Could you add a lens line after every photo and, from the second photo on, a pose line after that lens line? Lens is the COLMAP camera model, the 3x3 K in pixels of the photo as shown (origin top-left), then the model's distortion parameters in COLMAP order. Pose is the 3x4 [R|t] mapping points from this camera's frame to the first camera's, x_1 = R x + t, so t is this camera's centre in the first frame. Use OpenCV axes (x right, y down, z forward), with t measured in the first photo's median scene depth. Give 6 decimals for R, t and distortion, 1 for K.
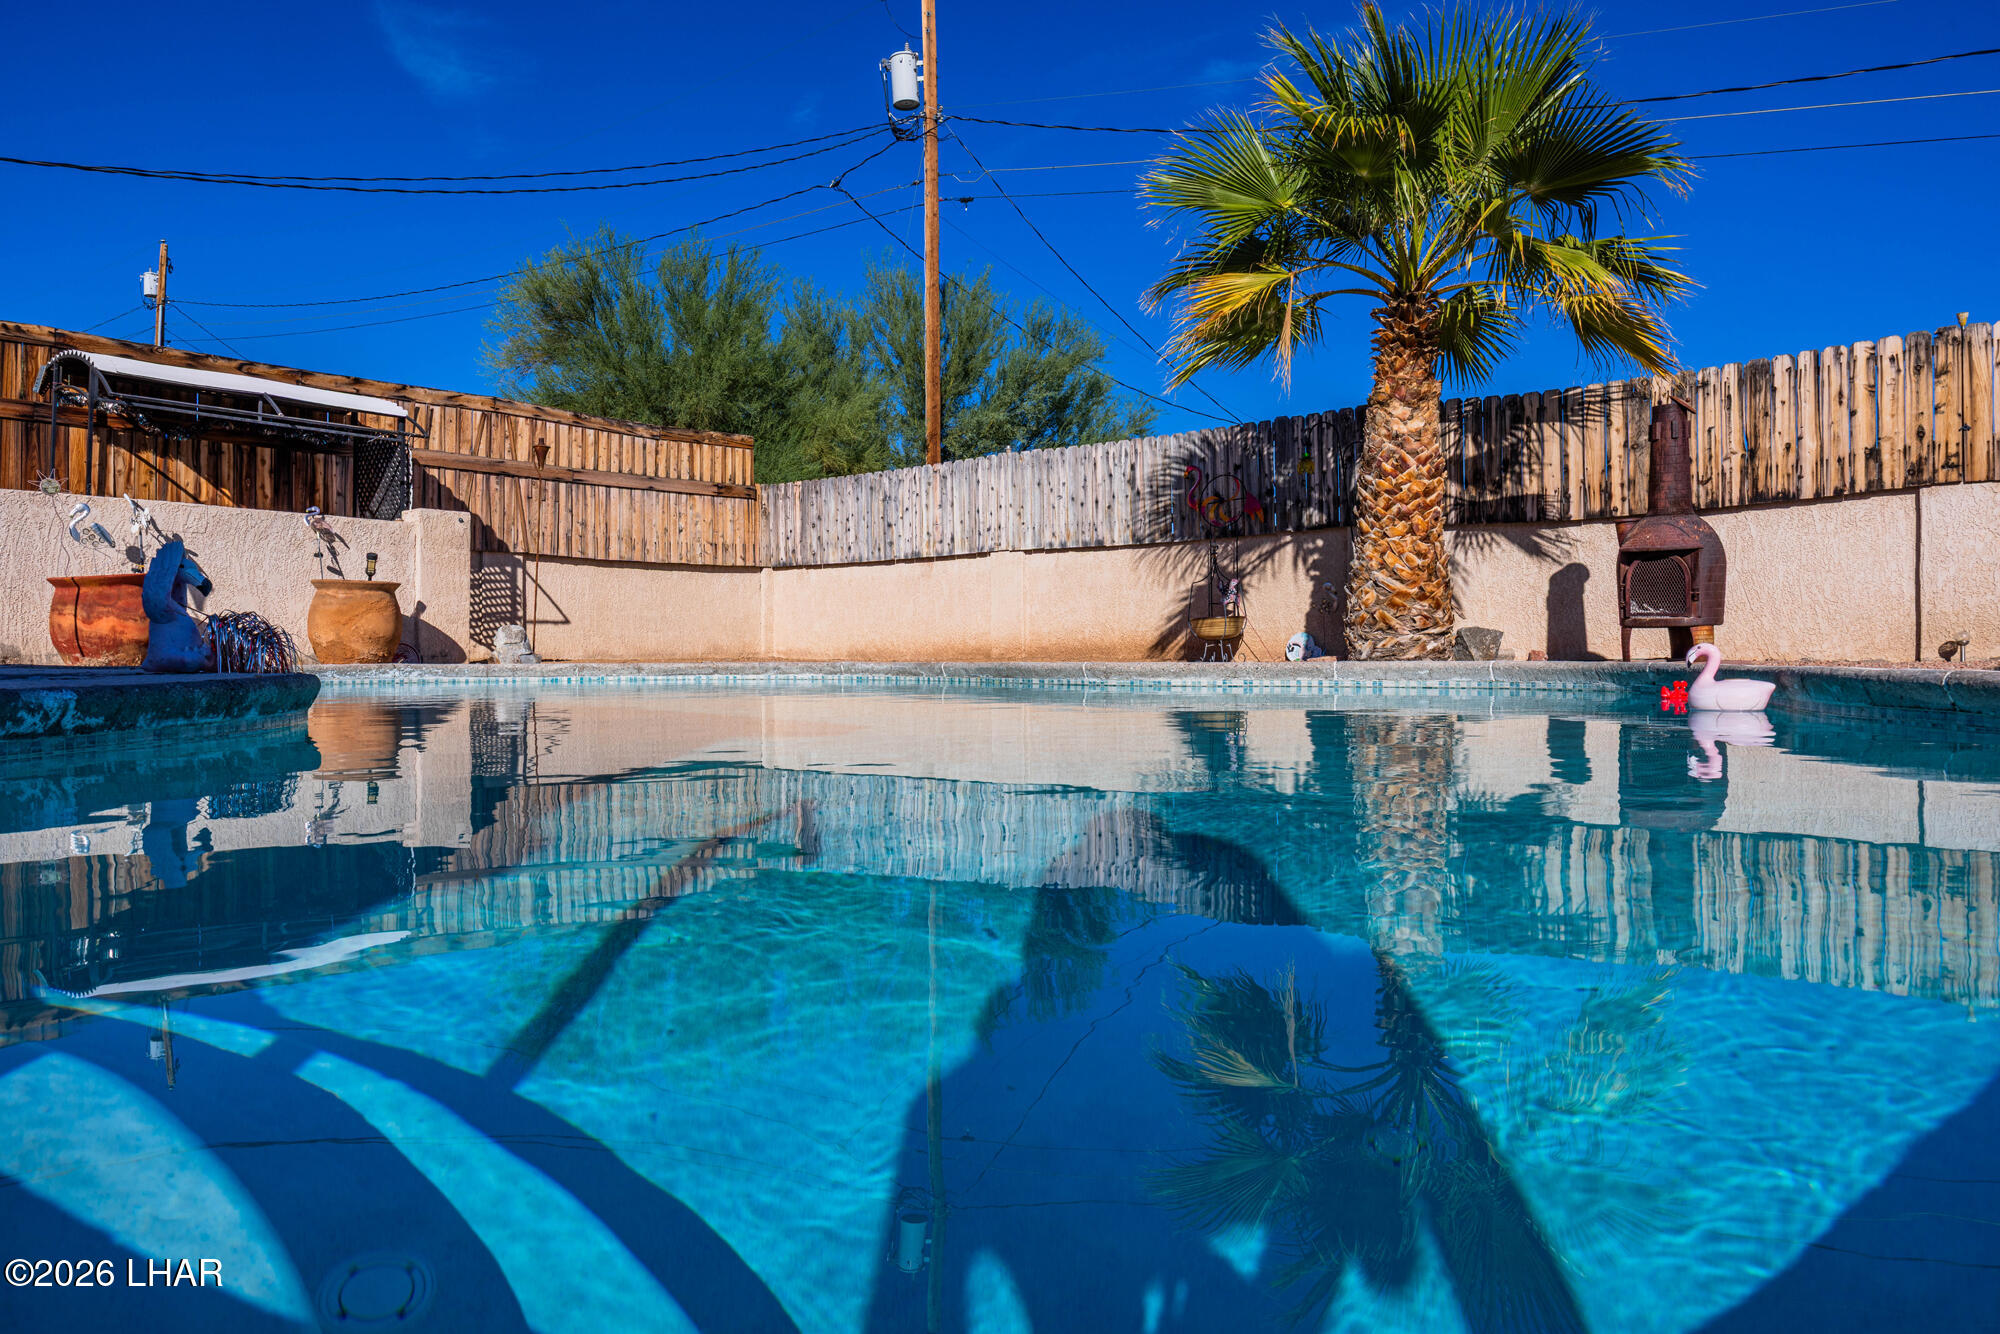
lens RADIAL K [[1335.5, 0, 1000.9], [0, 1335.5, 656.3], [0, 0, 1]] dist [-0.006402, 0.002738]
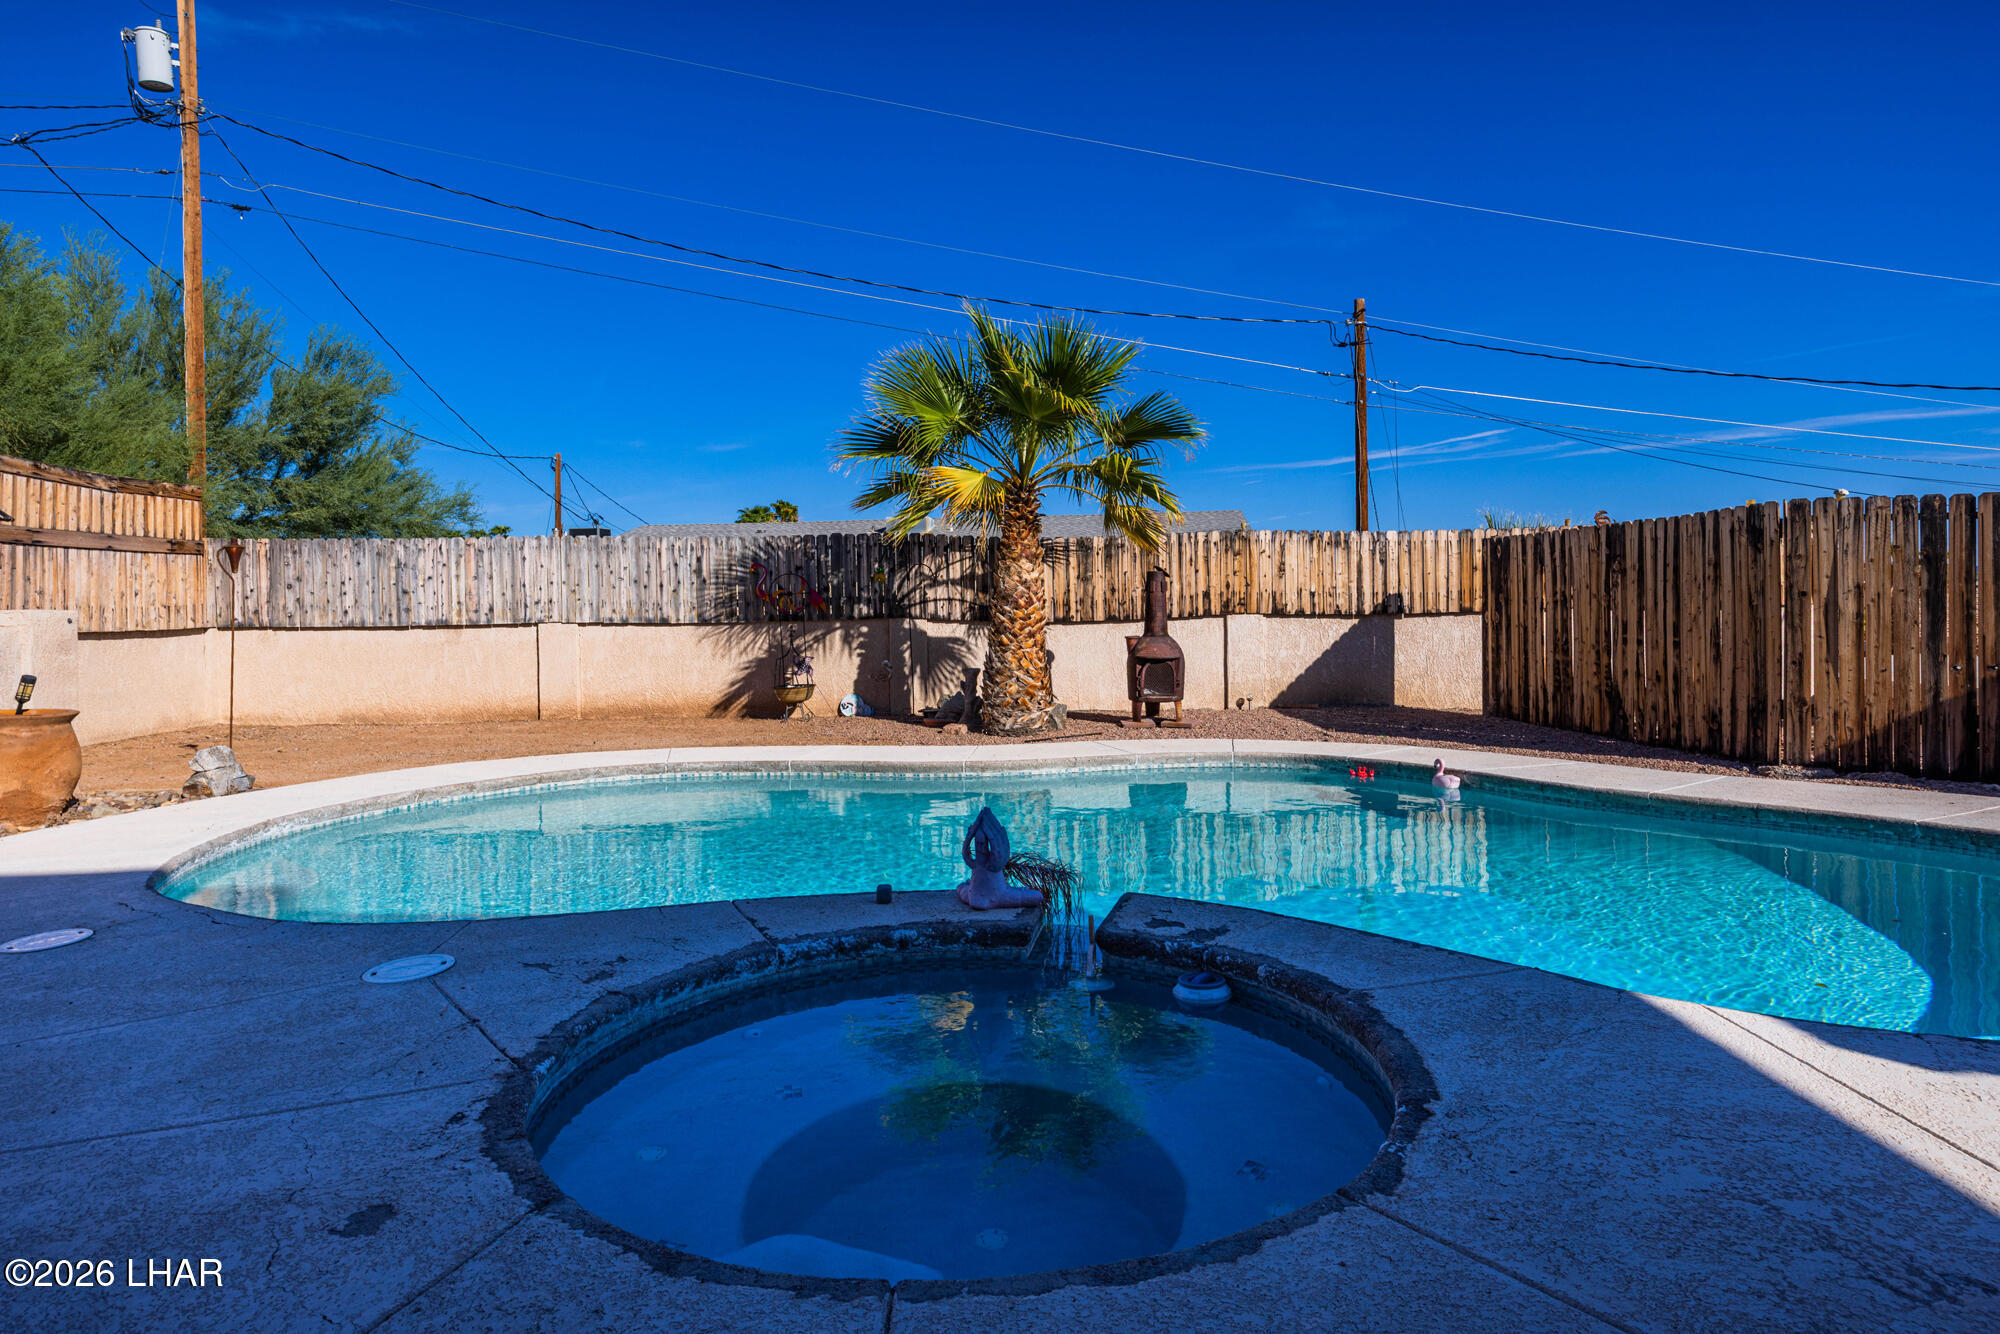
lens RADIAL K [[1155.3, 0, 1008.7], [0, 1155.3, 616.7], [0, 0, 1]] dist [0.007672, 0.000904]
pose [[0.707815, -0.008395, 0.706348, -0.465612], [0.011481, 0.999934, 0.000380, -0.090407], [-0.706305, 0.007841, 0.707864, 0.055543]]
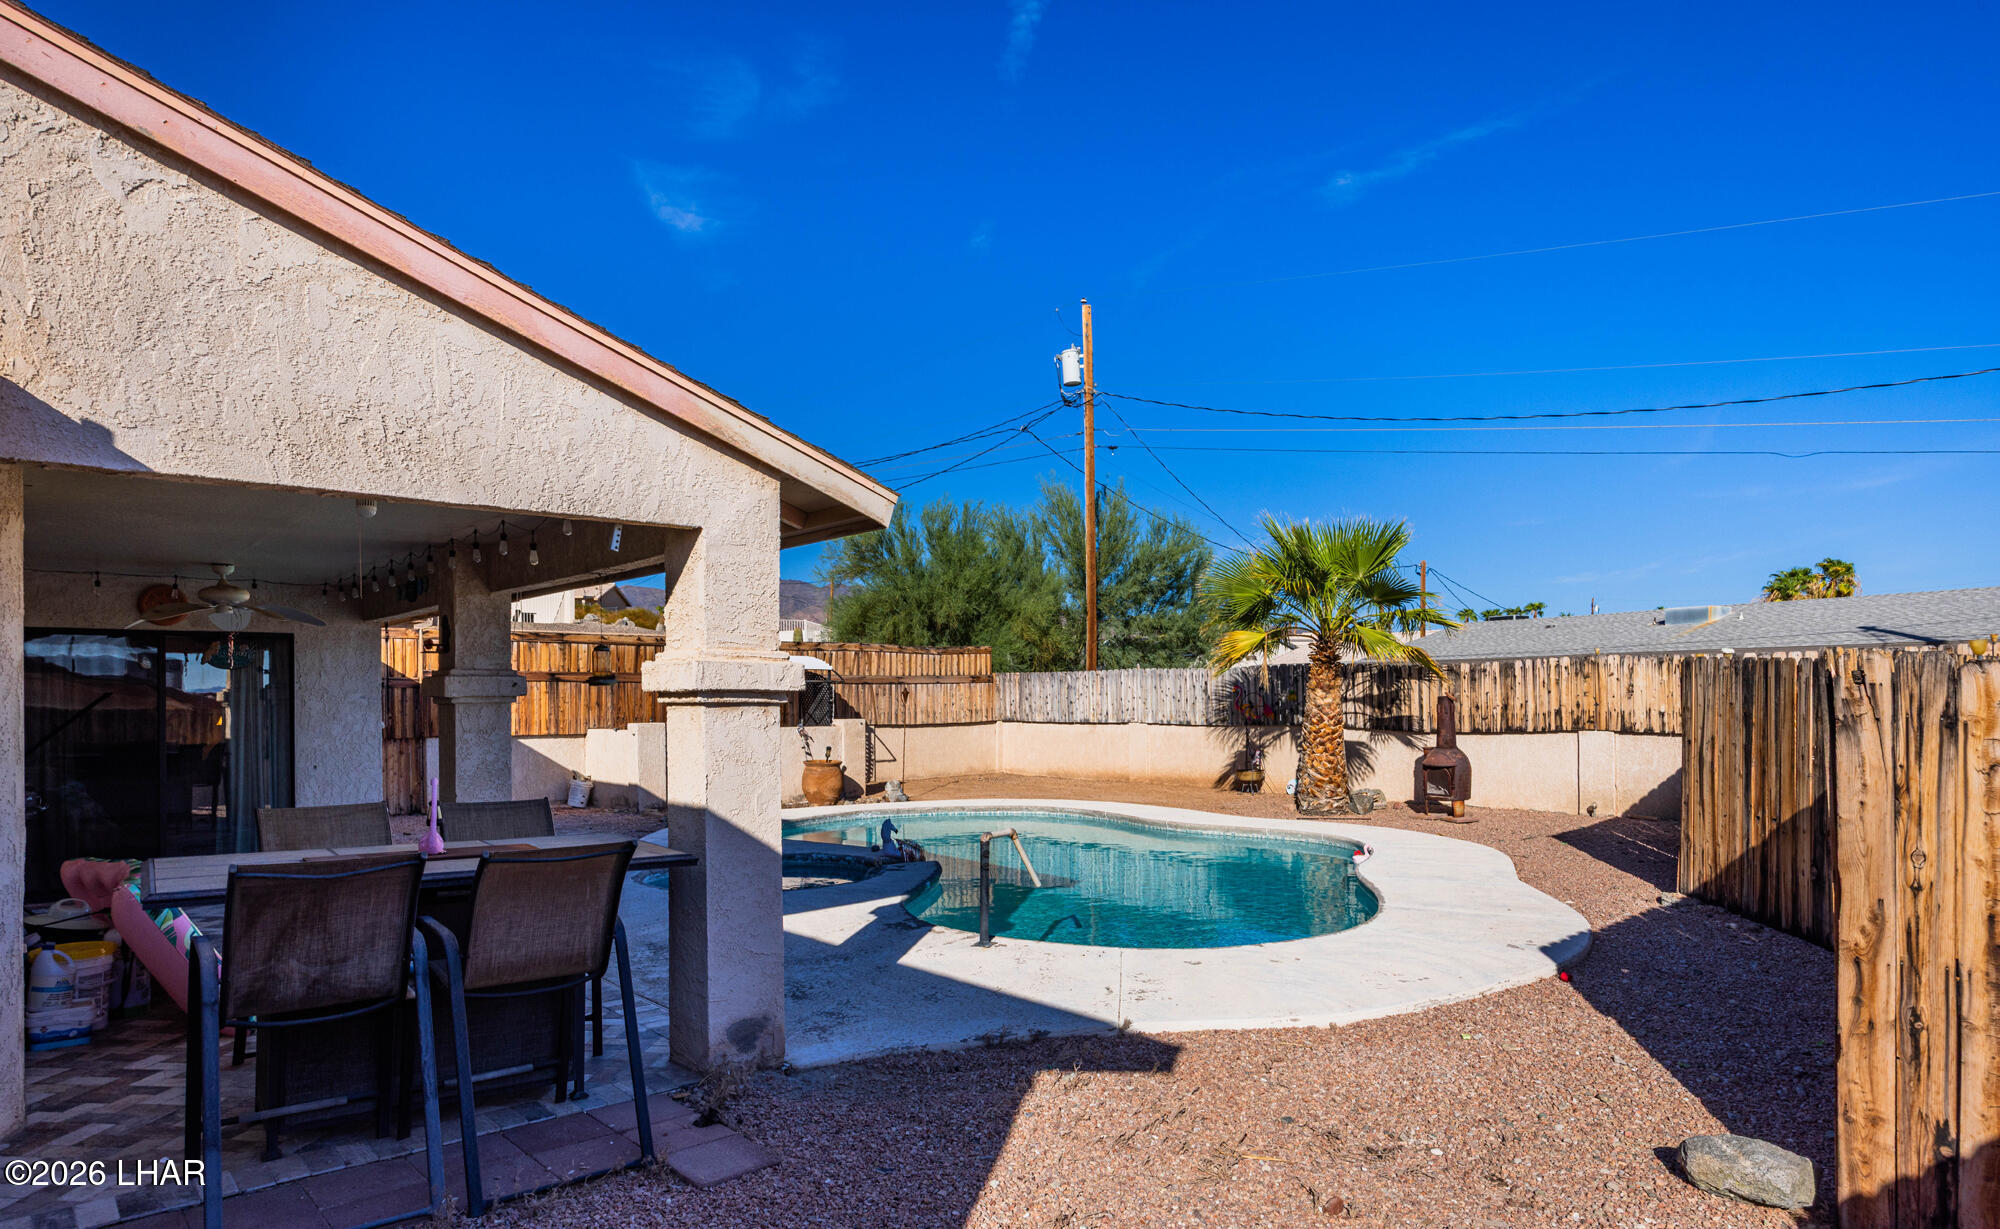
lens RADIAL K [[1152.8, 0, 1010.5], [0, 1152.8, 698.2], [0, 0, 1]] dist [0.037065, 0.000047]
pose [[0.993662, -0.005256, -0.112290, 0.009933], [0.005683, 0.999978, 0.003484, -0.133373], [0.112269, -0.004100, 0.993669, -0.637139]]
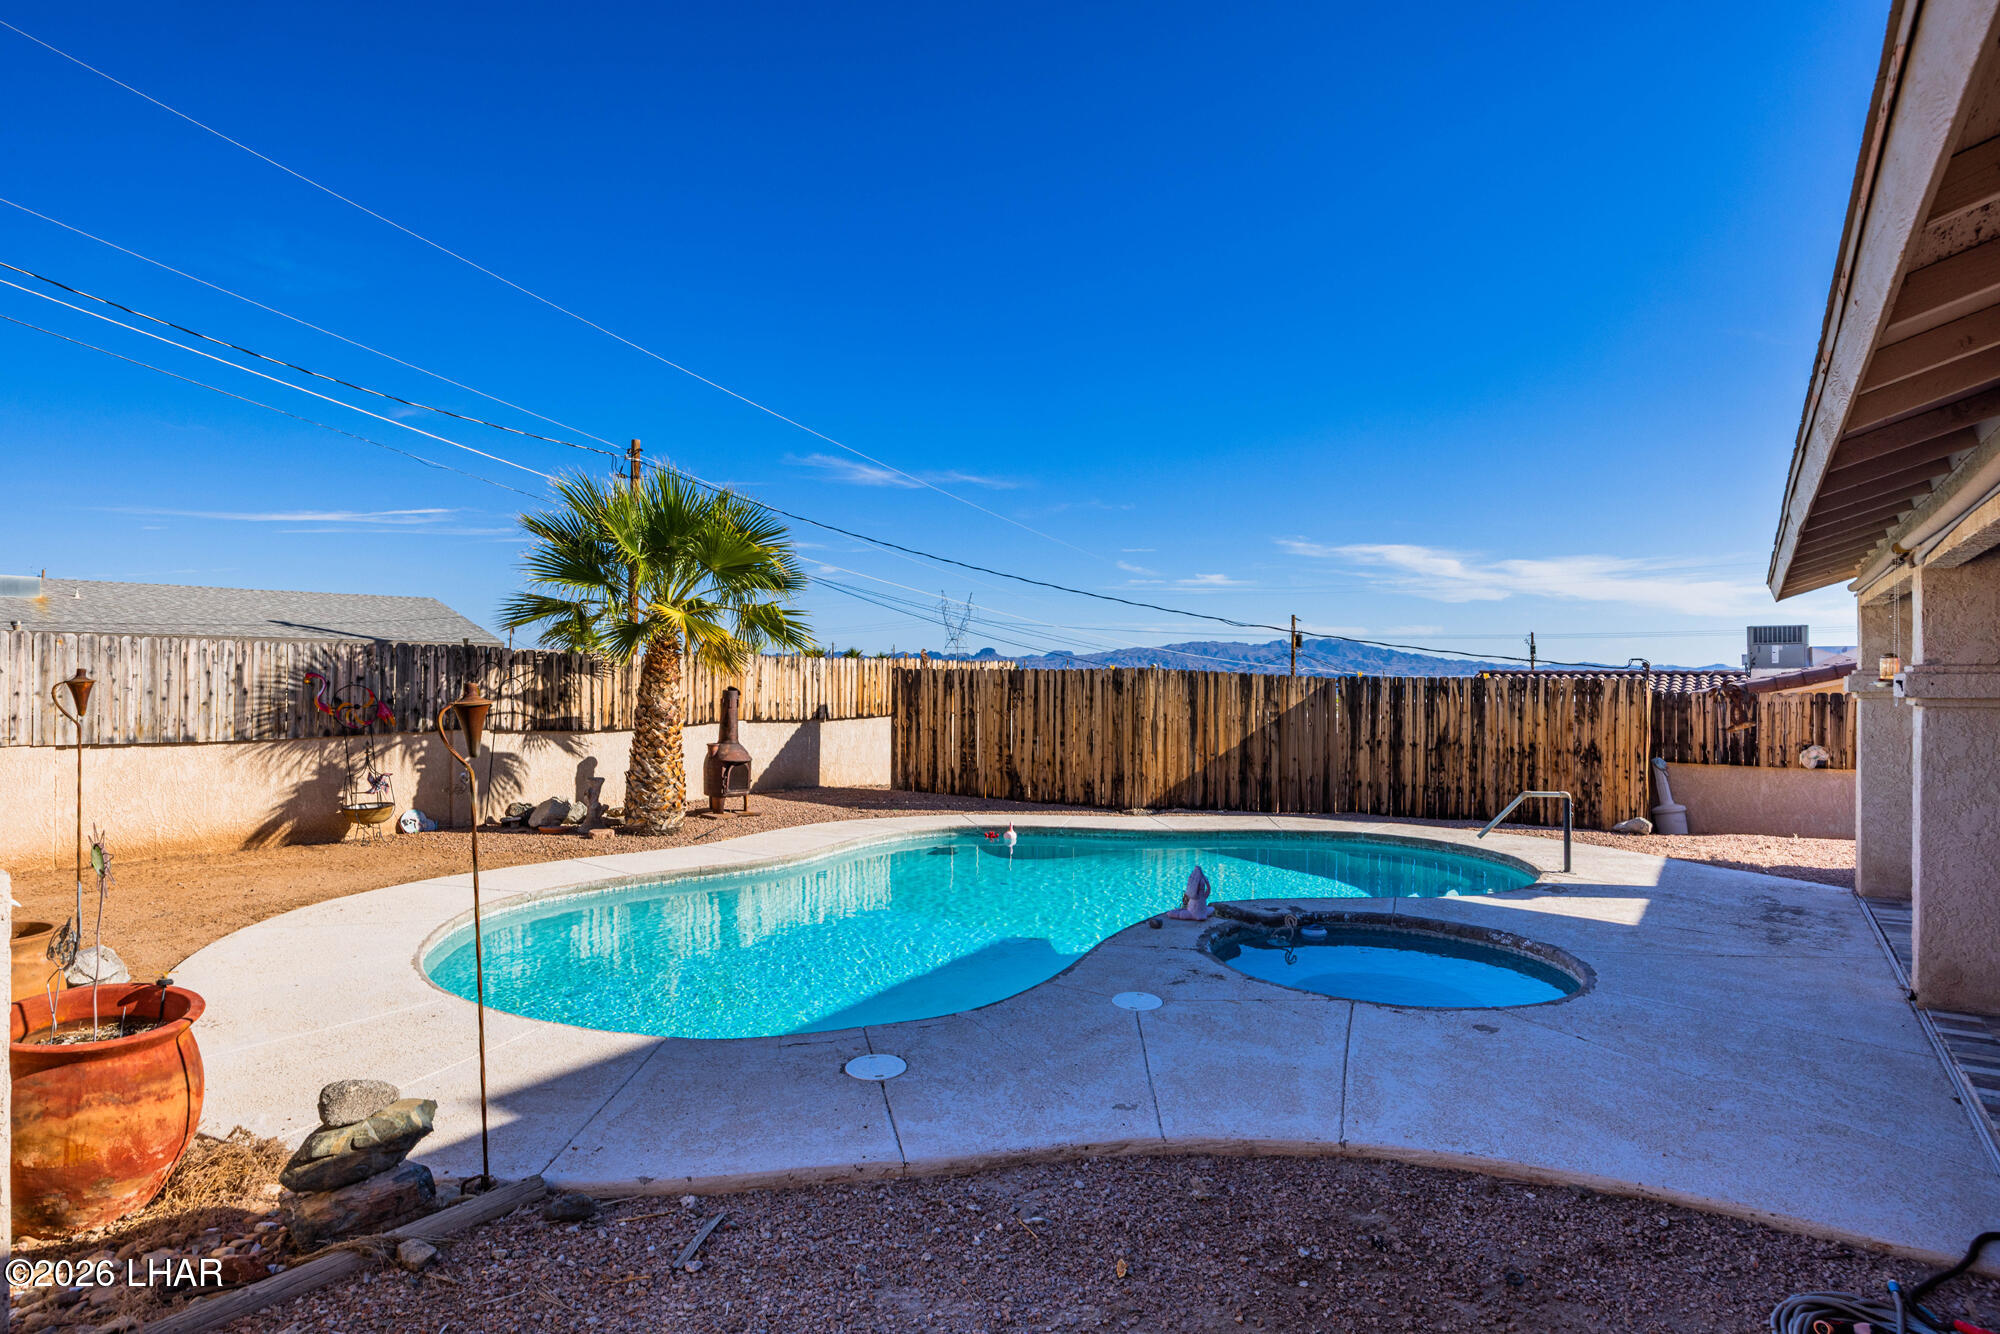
lens RADIAL K [[1070.8, 0, 997.3], [0, 1070.8, 674.7], [0, 0, 1]] dist [0.012361, -0.001625]
pose [[-0.112460, 0.006500, 0.993635, -0.842572], [-0.005580, 0.999959, -0.007173, -0.138904], [-0.993641, -0.006351, -0.112419, 0.524218]]
